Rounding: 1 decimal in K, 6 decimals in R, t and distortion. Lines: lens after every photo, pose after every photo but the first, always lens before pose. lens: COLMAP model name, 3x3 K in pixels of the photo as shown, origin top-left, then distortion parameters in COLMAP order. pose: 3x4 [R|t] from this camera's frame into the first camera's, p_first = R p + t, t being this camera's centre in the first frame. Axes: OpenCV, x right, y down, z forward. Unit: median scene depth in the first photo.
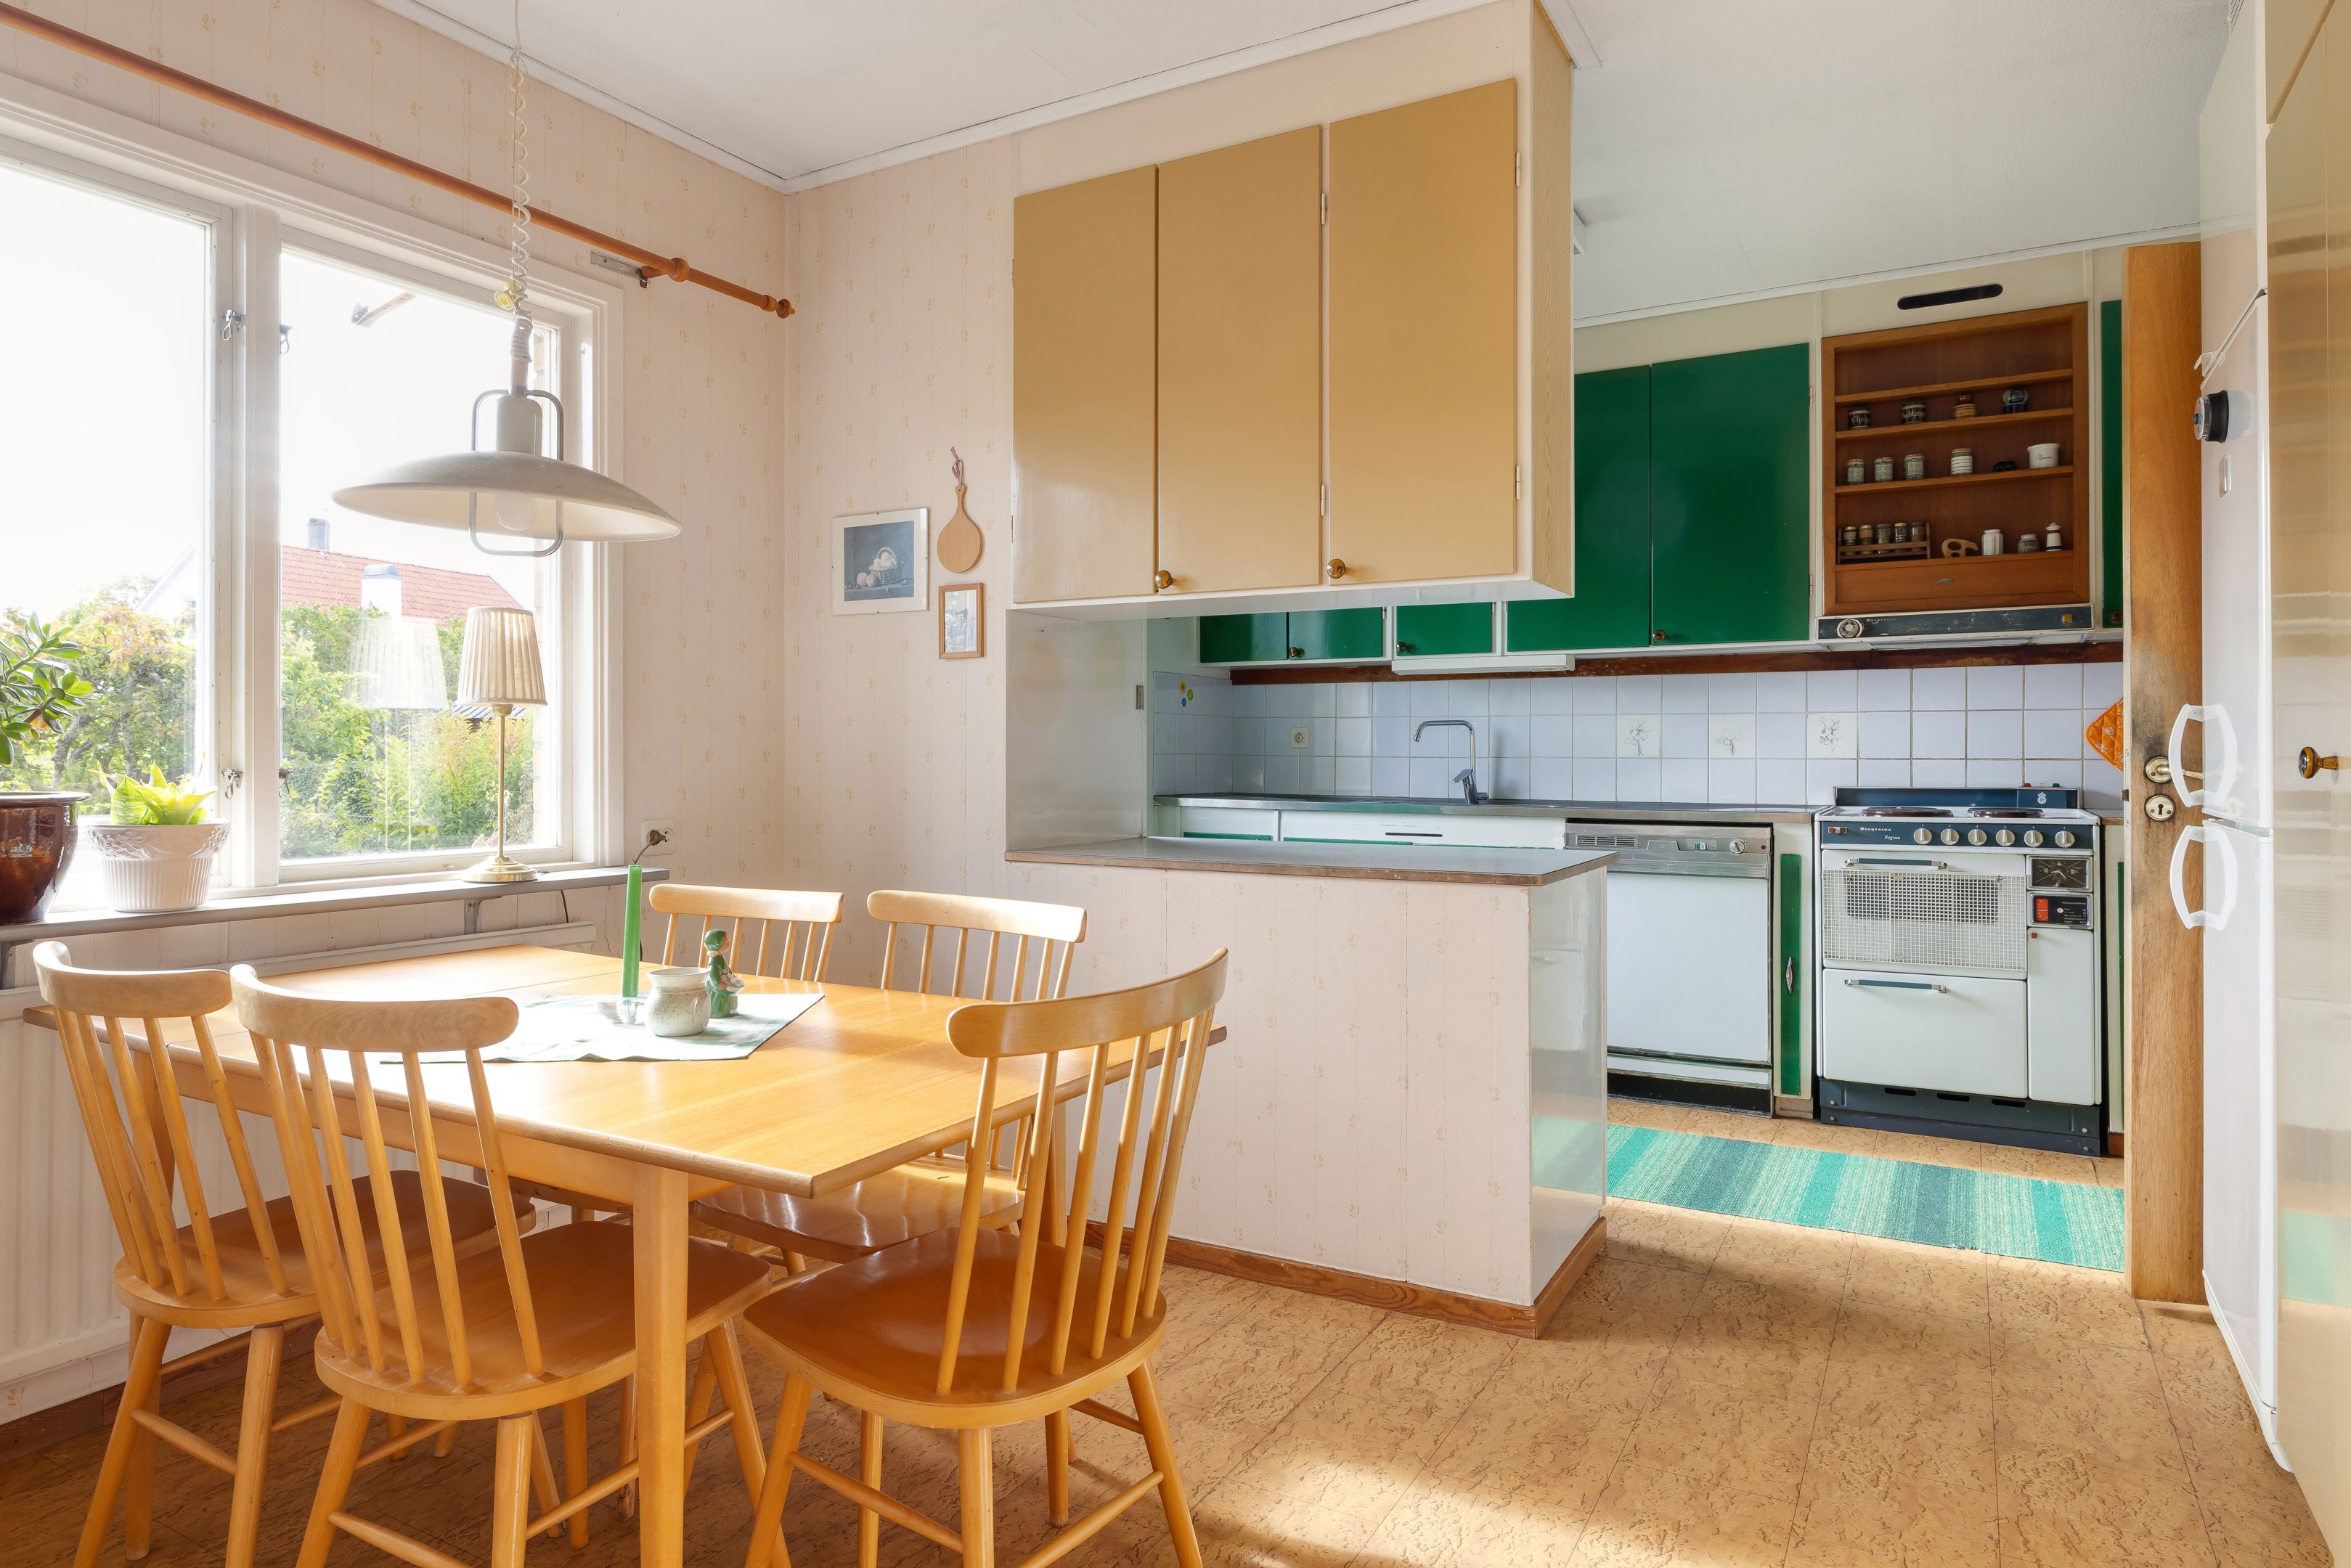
lens RADIAL K [[1386.3, 0, 1237.1], [0, 1386.3, 719.3], [0, 0, 1]] dist [-0.008737, -0.003285]
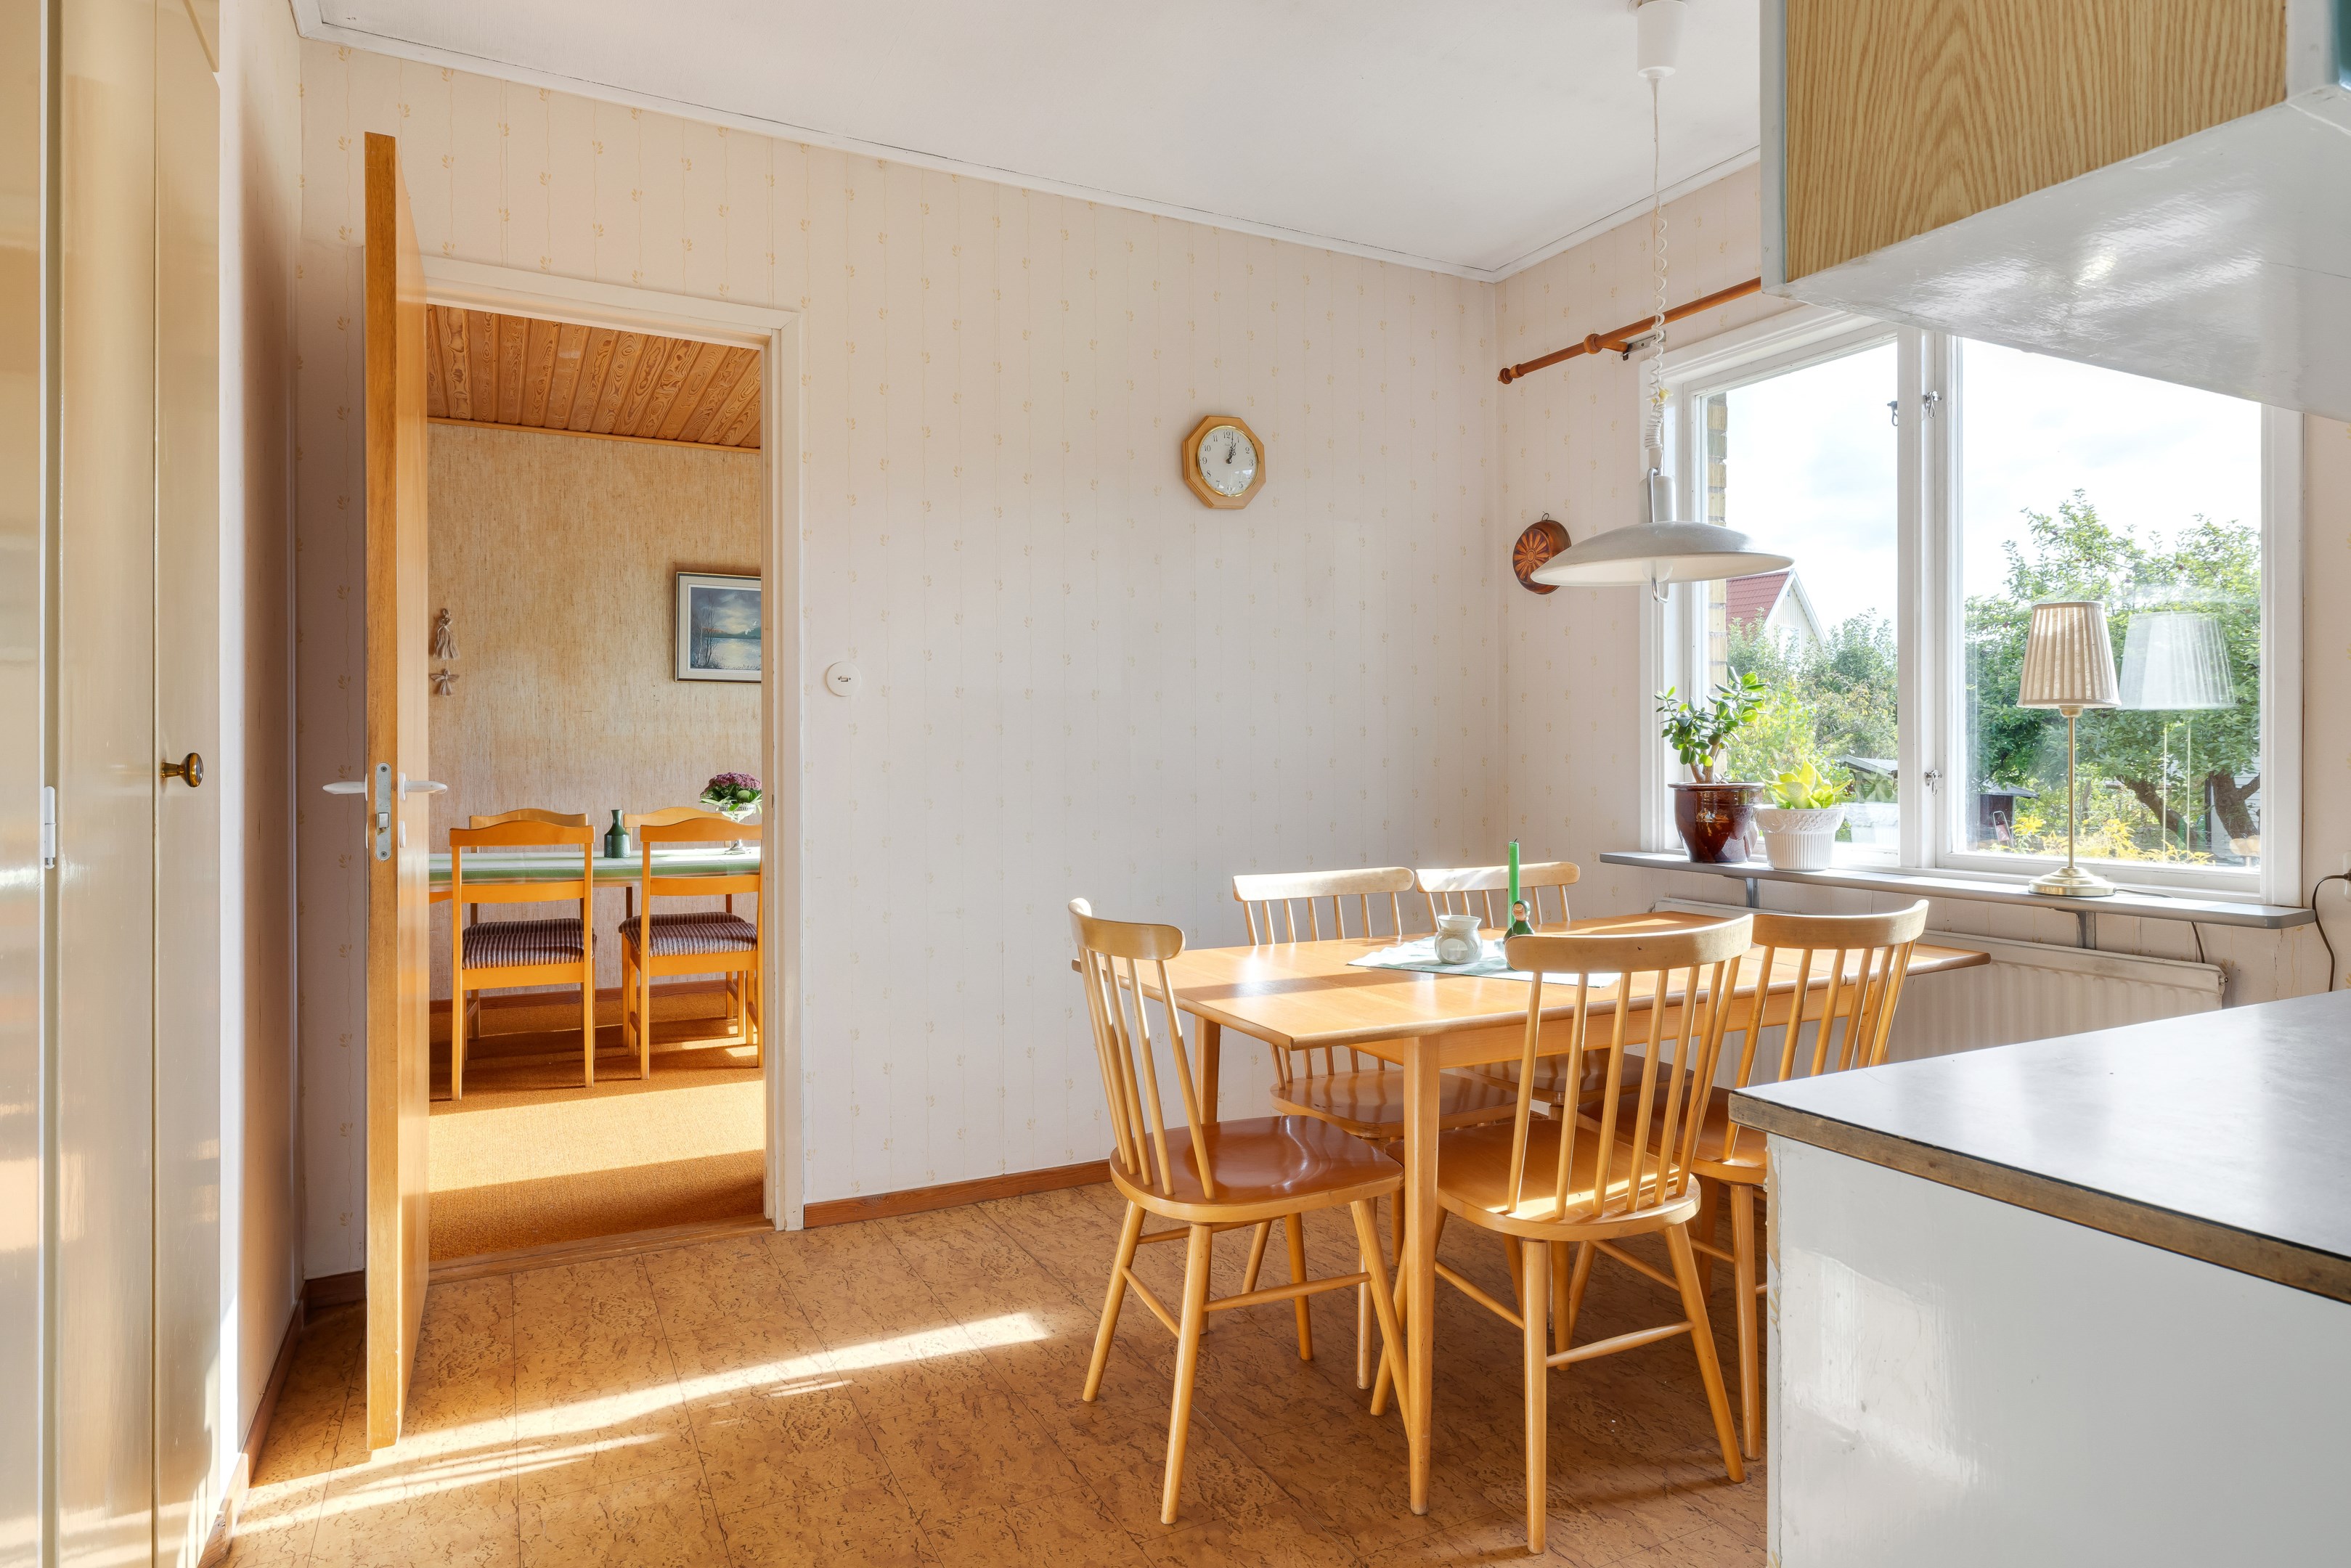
lens RADIAL K [[1386.3, 0, 1190.8], [0, 1386.3, 775.0], [0, 0, 1]] dist [-0.008737, -0.003285]
pose [[-0.558231, 0.012685, -0.829588, 0.707745], [0.023114, 0.999733, -0.000266, 0.027557], [0.829363, -0.019324, -0.558376, 1.264819]]
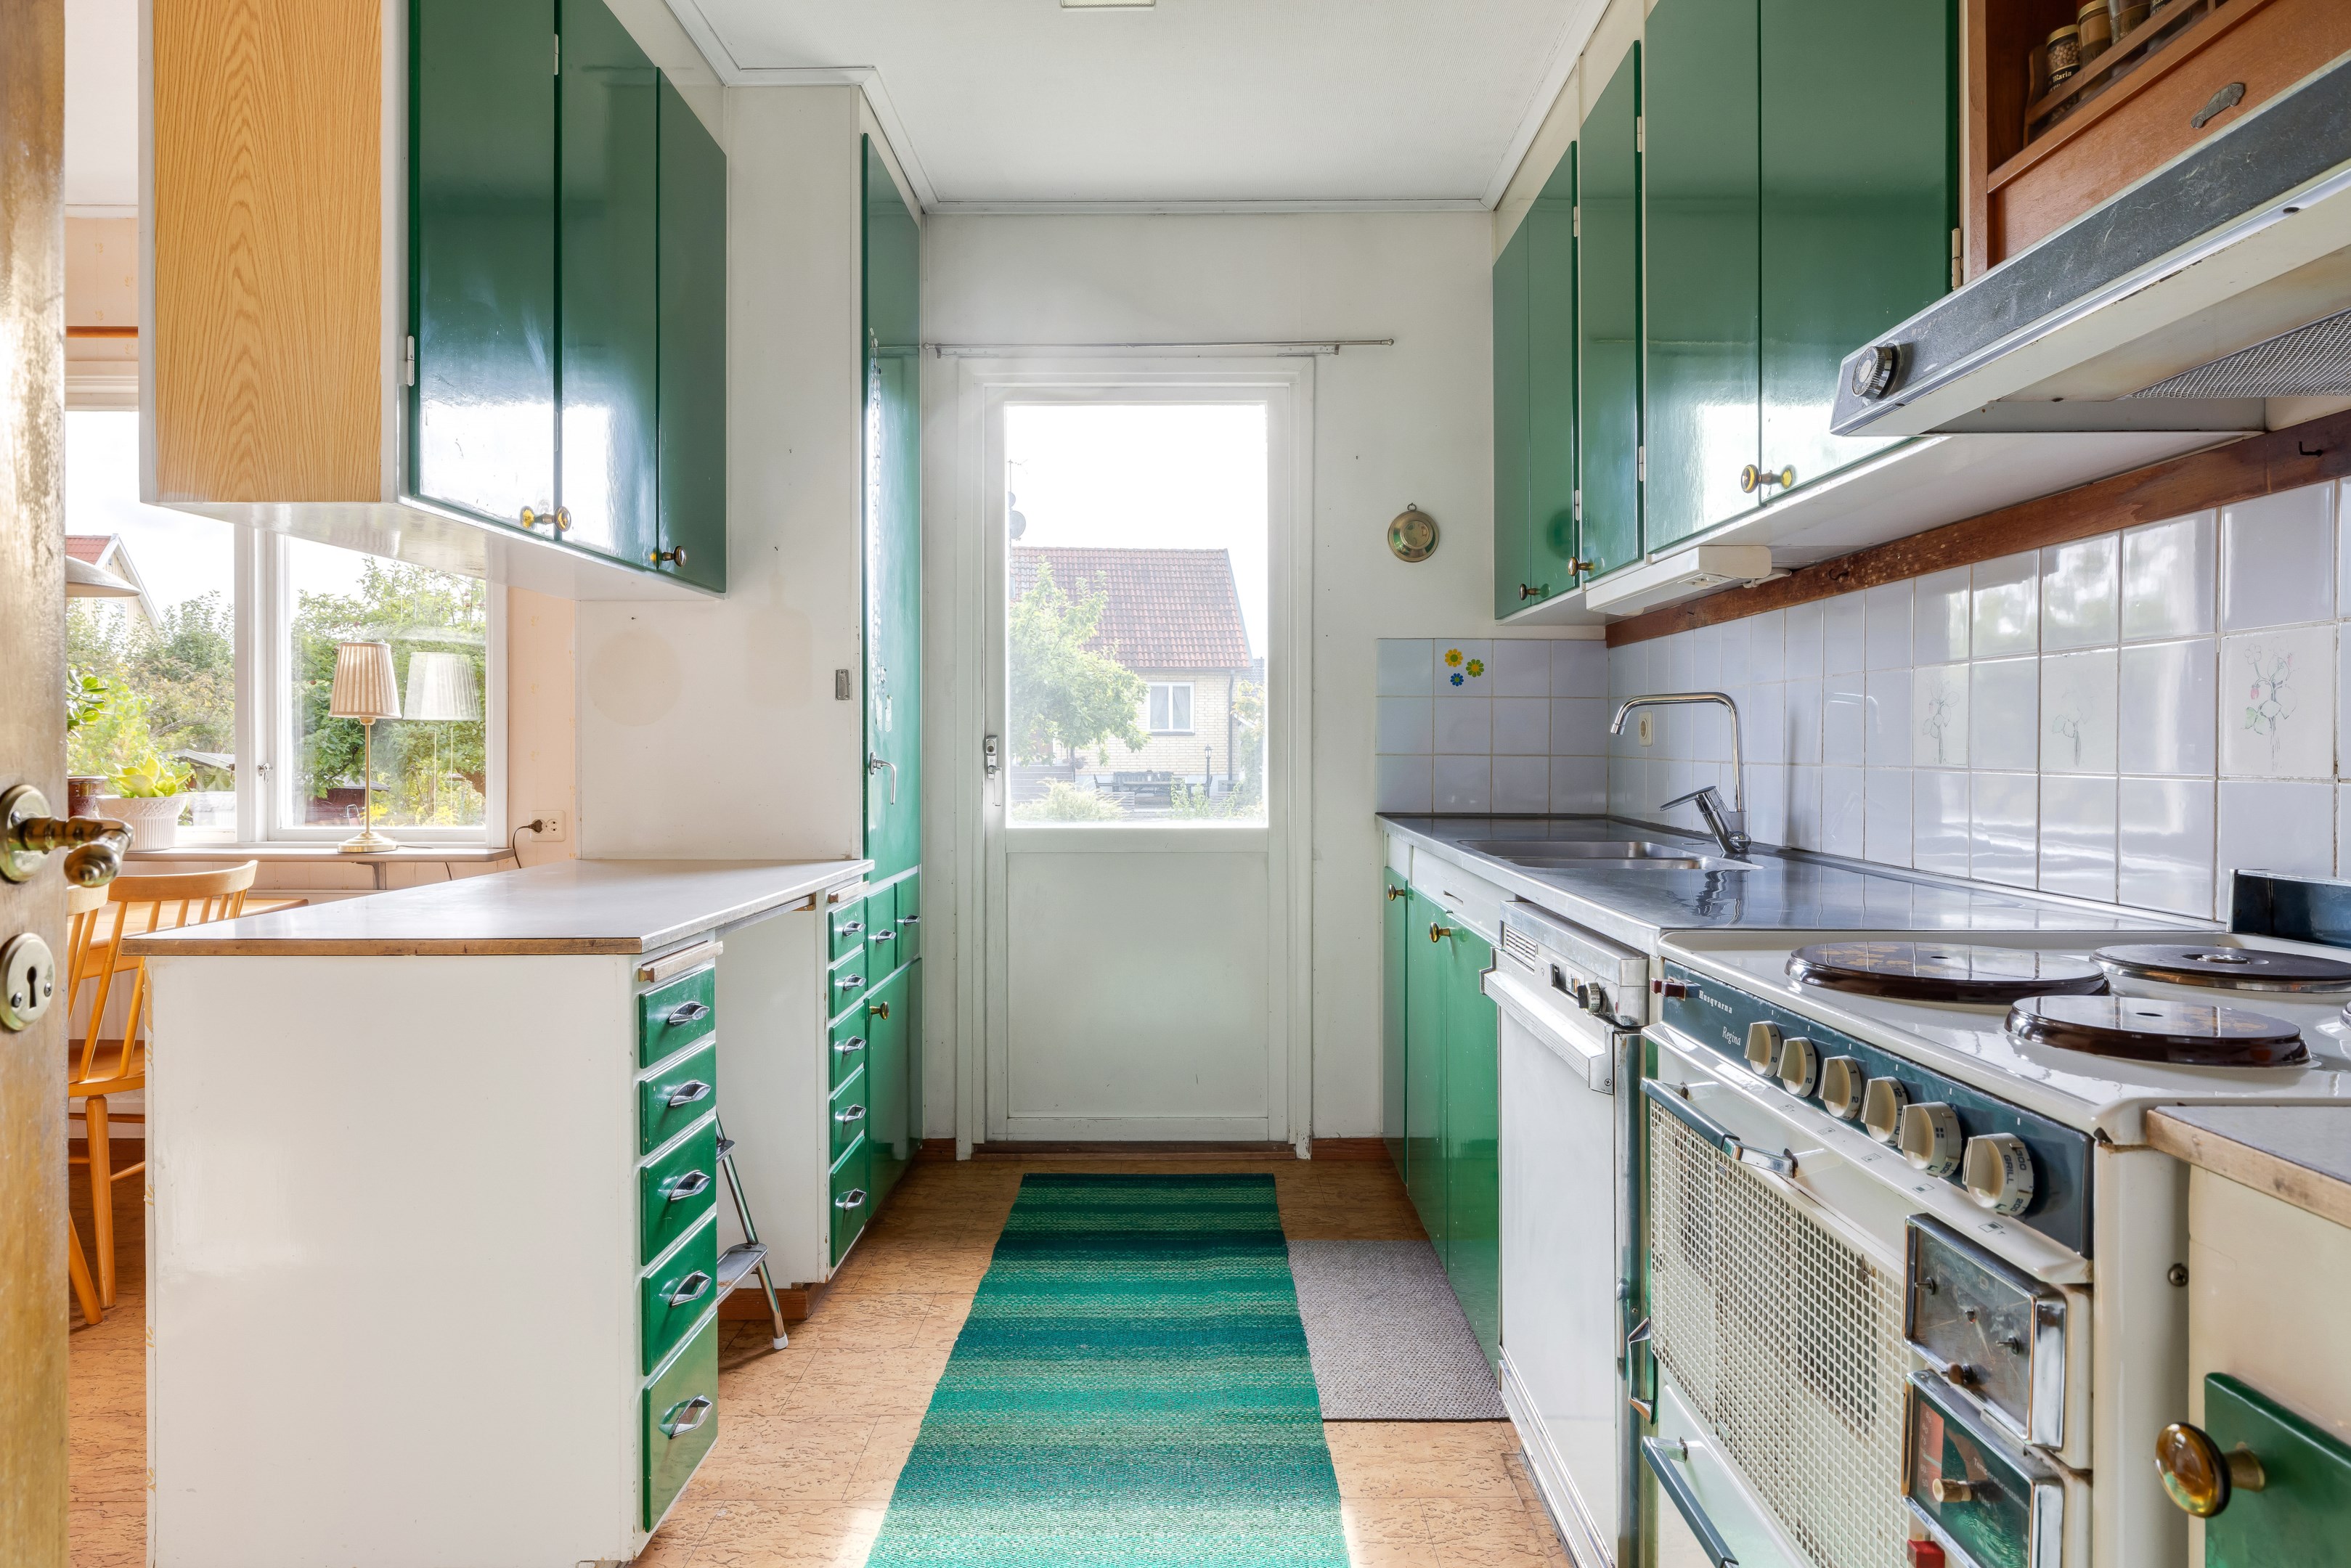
lens RADIAL K [[1386.3, 0, 1198.8], [0, 1386.3, 747.3], [0, 0, 1]] dist [-0.008737, -0.003285]
pose [[0.465229, -0.001033, -0.885190, 1.222659], [0.022139, 0.999700, 0.010469, 0.026746], [0.884914, -0.024467, 0.465112, 1.340227]]
